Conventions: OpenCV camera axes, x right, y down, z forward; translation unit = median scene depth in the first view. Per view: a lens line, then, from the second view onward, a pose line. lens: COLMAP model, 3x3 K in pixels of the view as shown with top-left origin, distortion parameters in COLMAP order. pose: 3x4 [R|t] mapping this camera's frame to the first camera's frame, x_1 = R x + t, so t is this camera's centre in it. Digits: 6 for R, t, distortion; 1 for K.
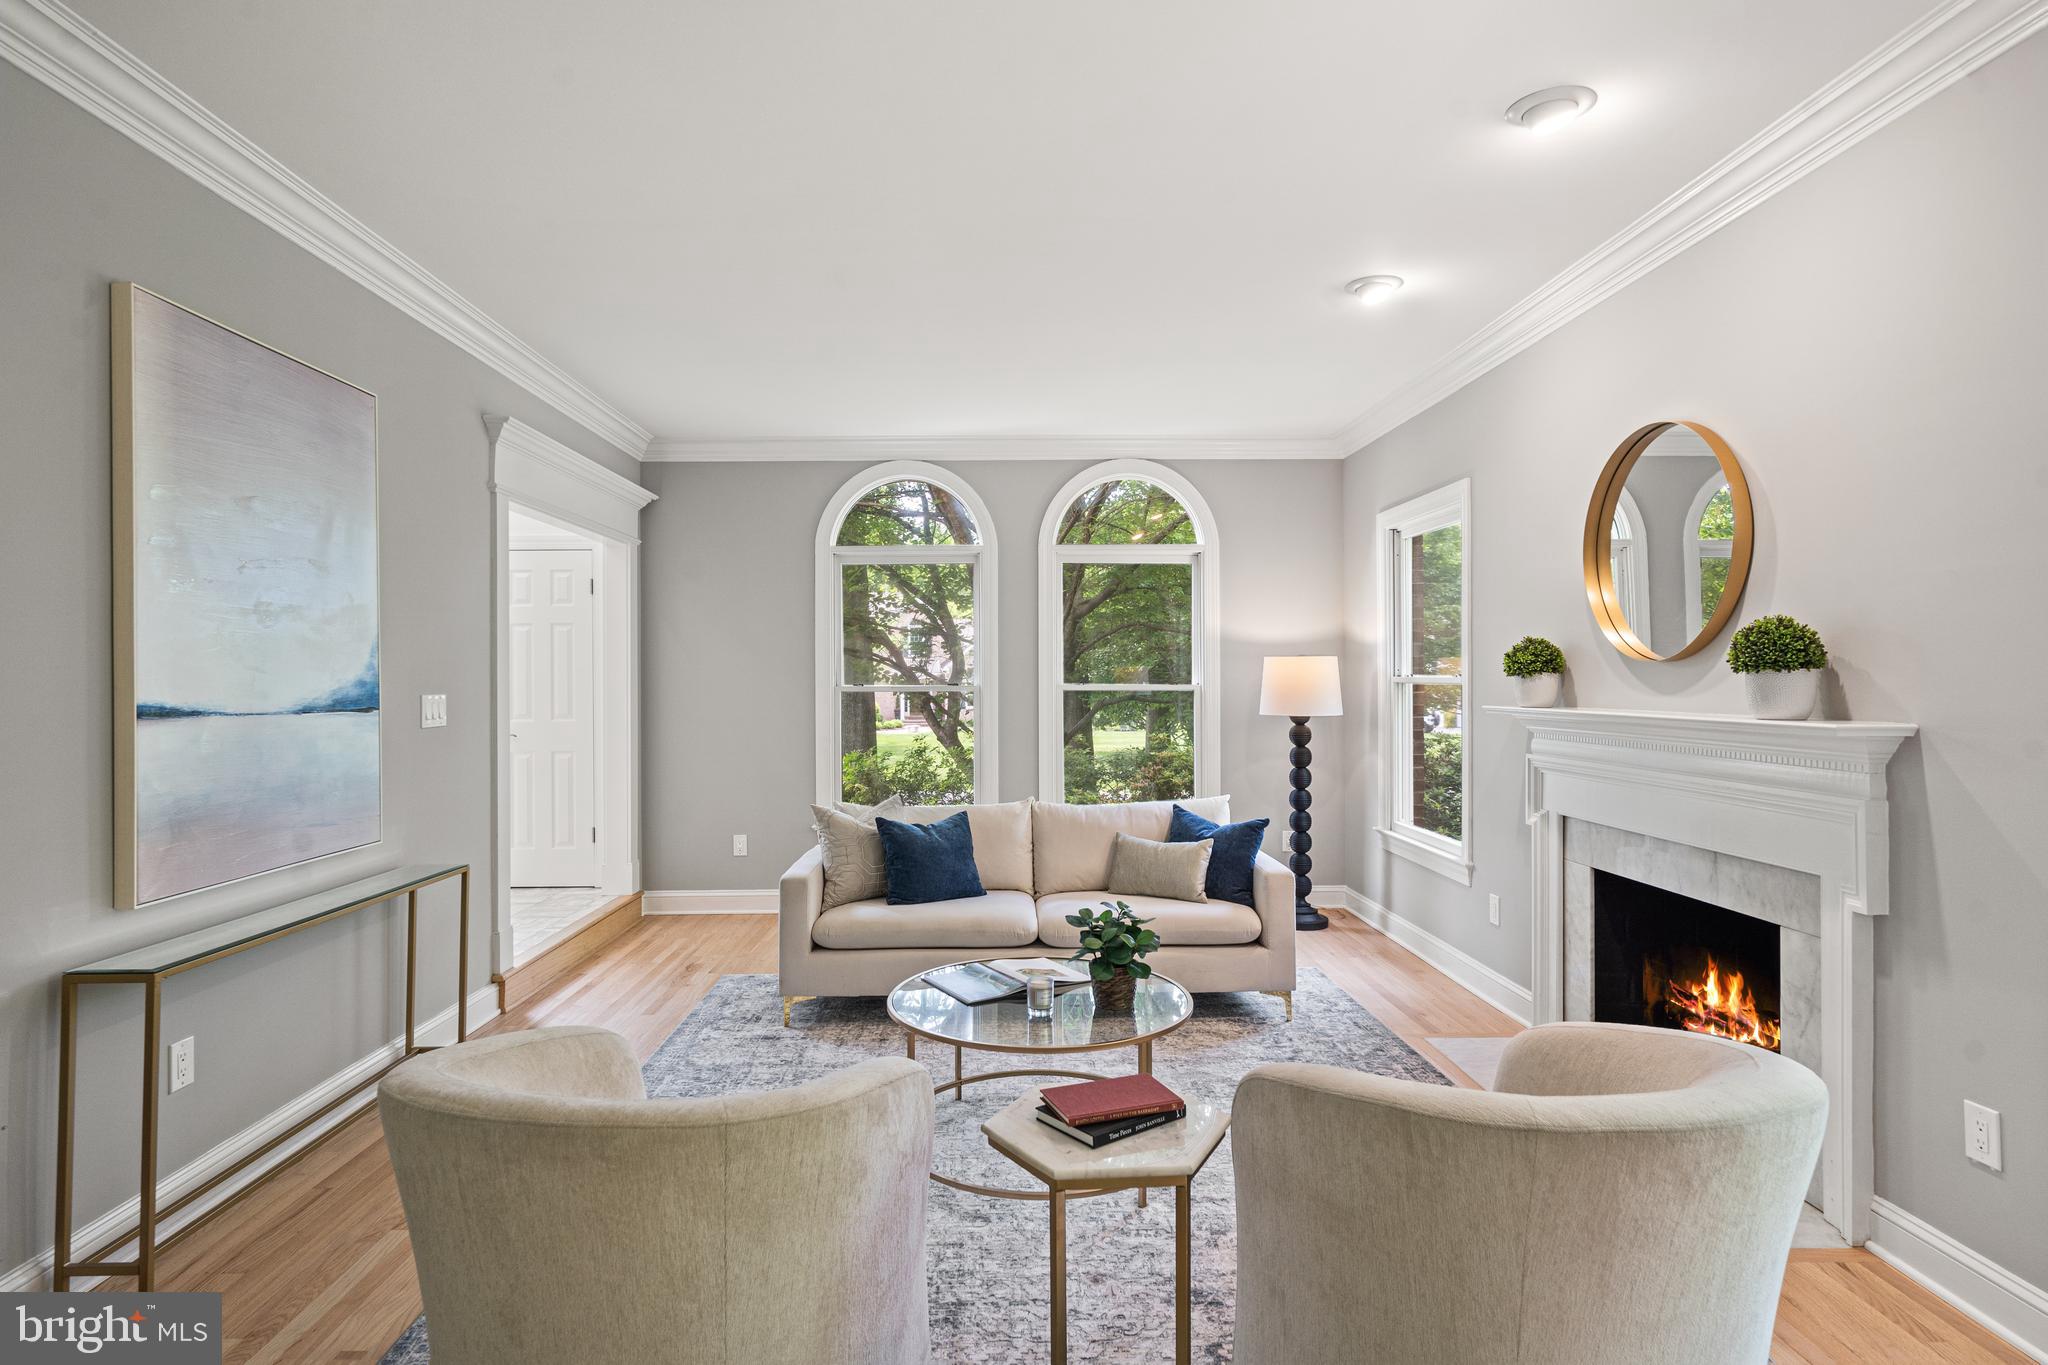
lens RADIAL K [[1045.1, 0, 1024.0], [0, 1045.1, 682.5], [0, 0, 1]] dist [0.000082, 0.000027]
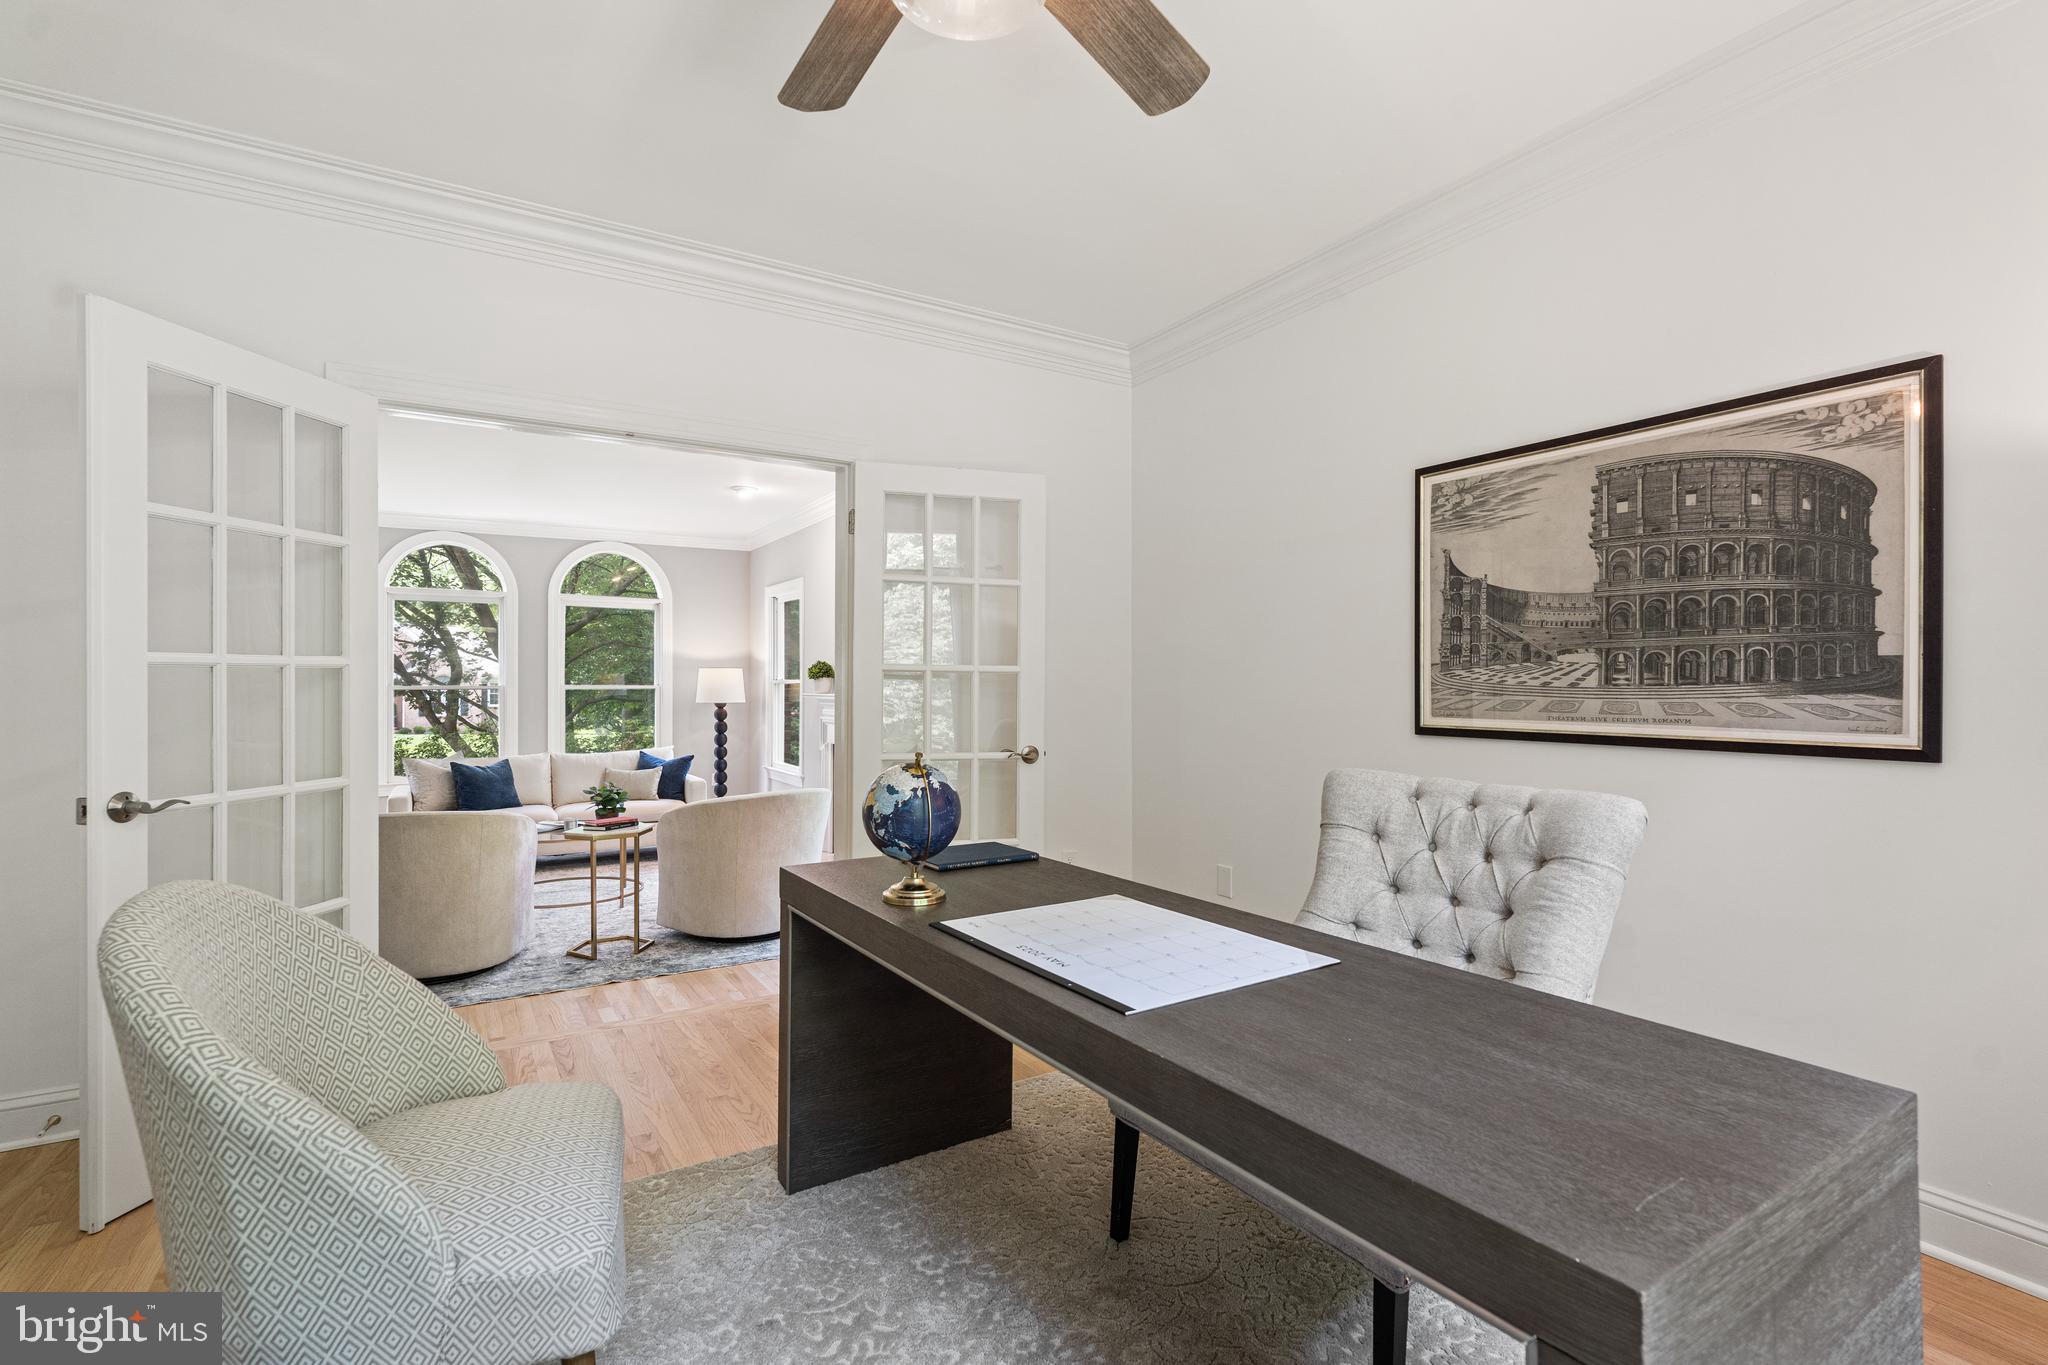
lens RADIAL K [[951.1, 0, 1024.0], [0, 951.1, 682.5], [0, 0, 1]] dist [-0.000338, 0.000024]
pose [[0.869414, 0.003007, 0.494076, -0.073325], [0.000647, 0.999974, -0.007225, 0.010122], [-0.494084, 0.006601, 0.869389, -0.605115]]
